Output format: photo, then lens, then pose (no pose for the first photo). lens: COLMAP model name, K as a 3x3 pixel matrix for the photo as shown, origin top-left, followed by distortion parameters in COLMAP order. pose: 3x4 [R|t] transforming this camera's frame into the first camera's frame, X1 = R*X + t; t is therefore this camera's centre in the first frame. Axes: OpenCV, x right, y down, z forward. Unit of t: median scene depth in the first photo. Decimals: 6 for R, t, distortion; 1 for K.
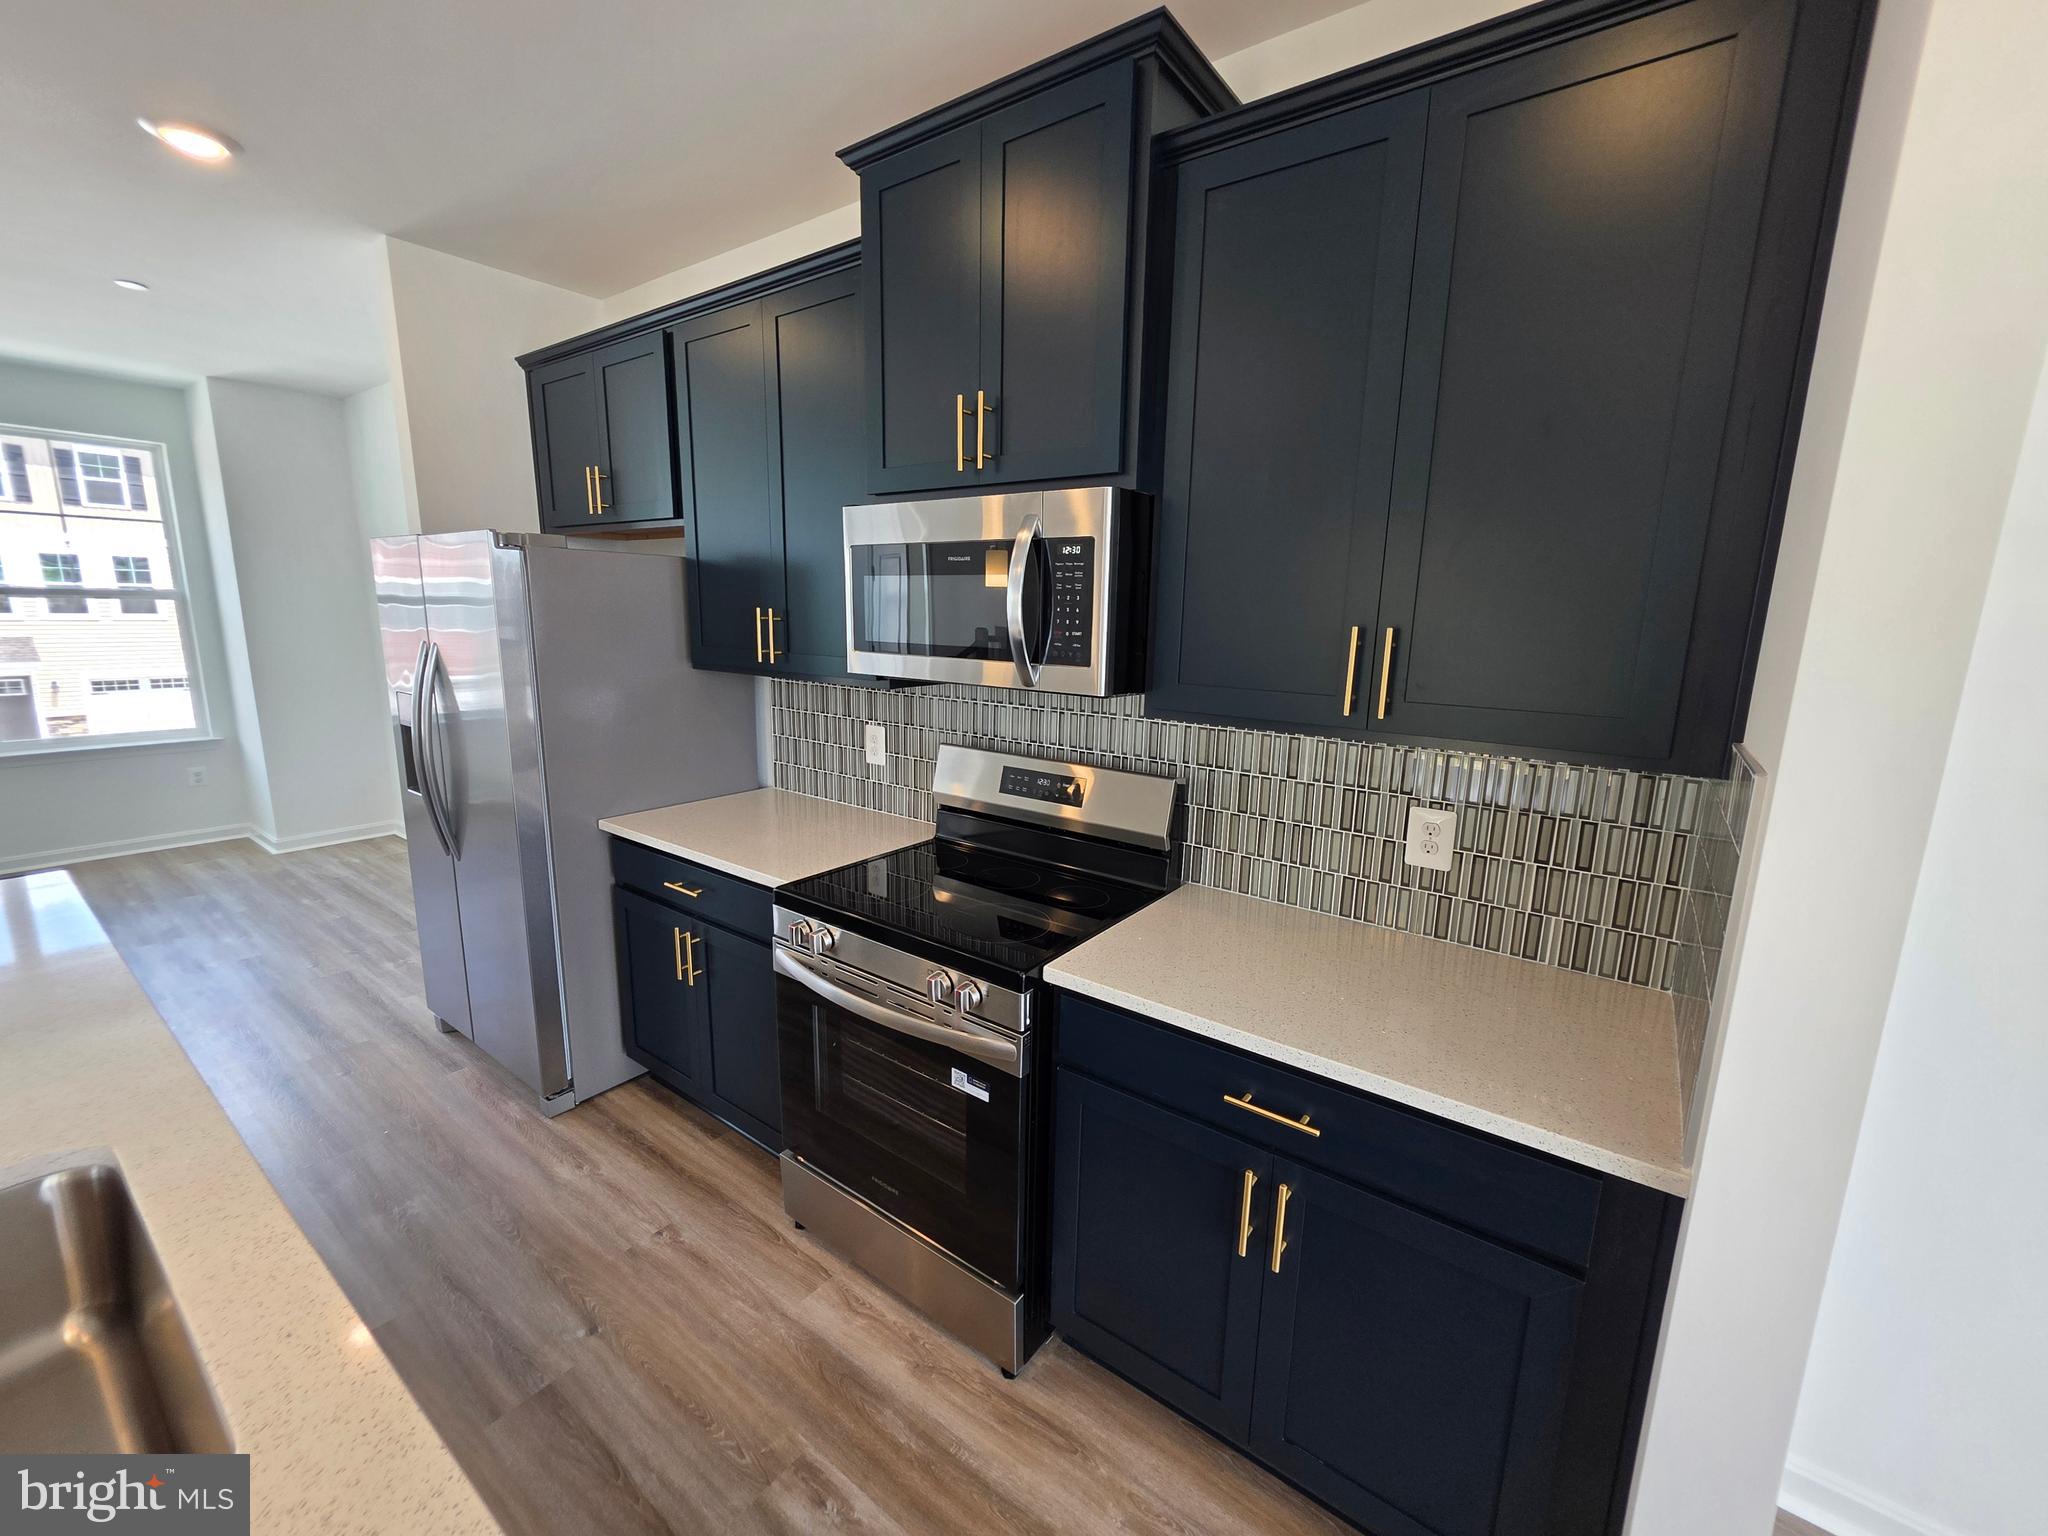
lens RADIAL K [[824.2, 0, 1023.6], [0, 824.2, 765.4], [0, 0, 1]] dist [0.001729, -0.000072]
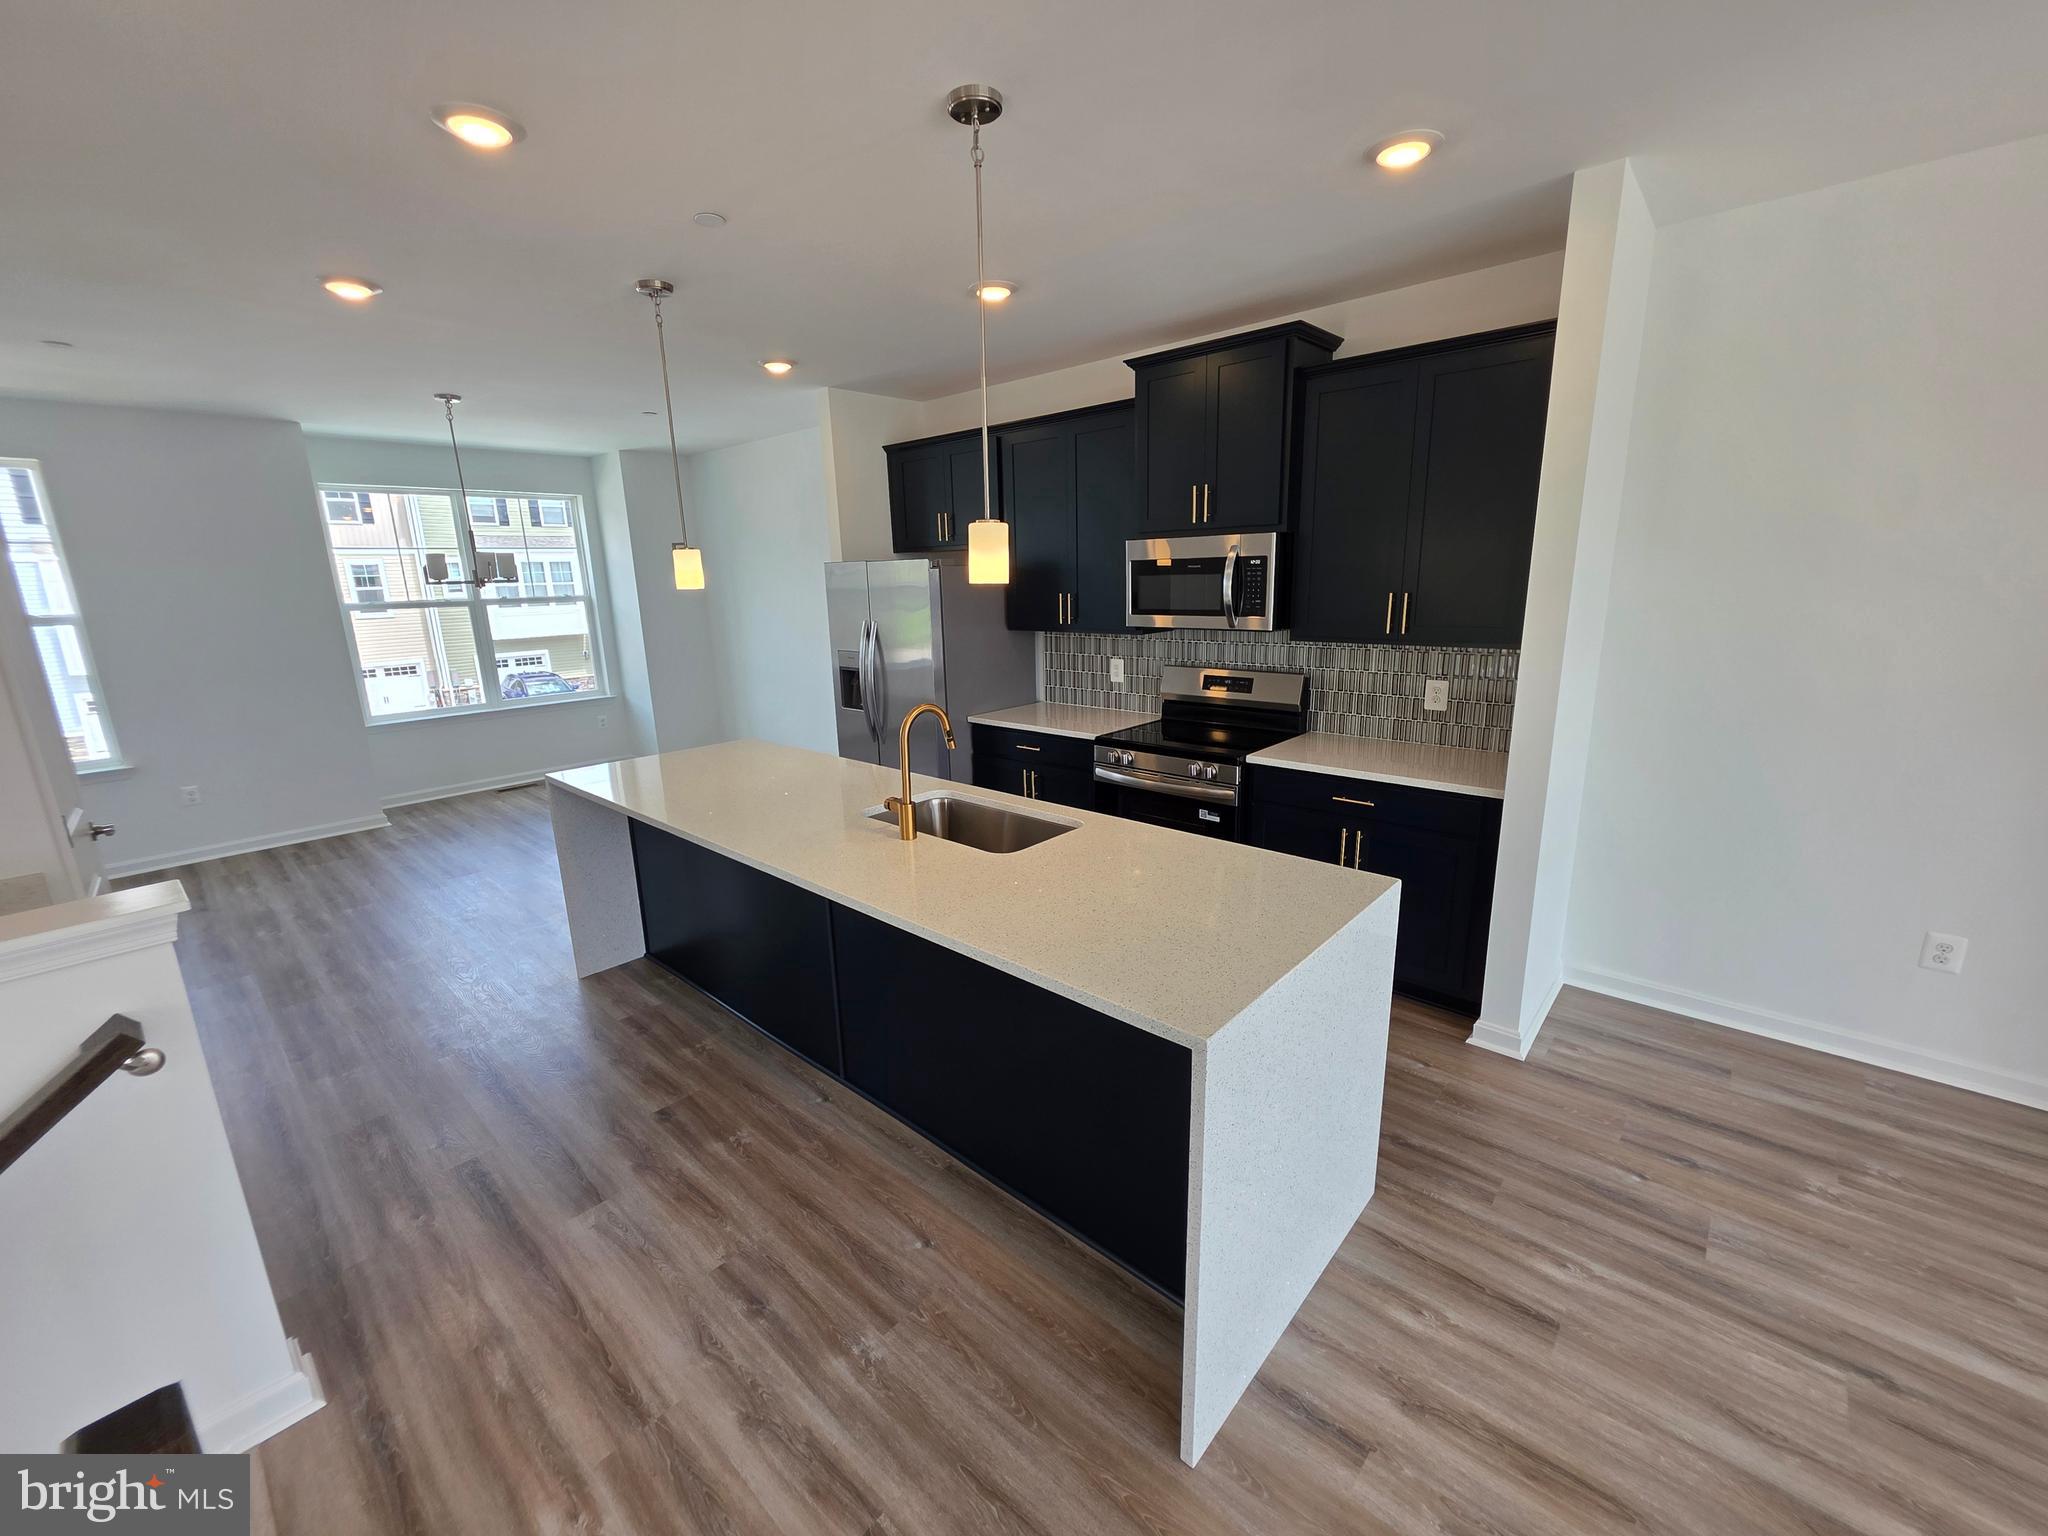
lens RADIAL K [[824.2, 0, 1020.3], [0, 824.2, 771.5], [0, 0, 1]] dist [0.001729, -0.000072]
pose [[0.993419, -0.021536, -0.112497, -0.287873], [0.027092, 0.998475, 0.048099, 0.145314], [0.111290, -0.050831, 0.992487, -1.094006]]
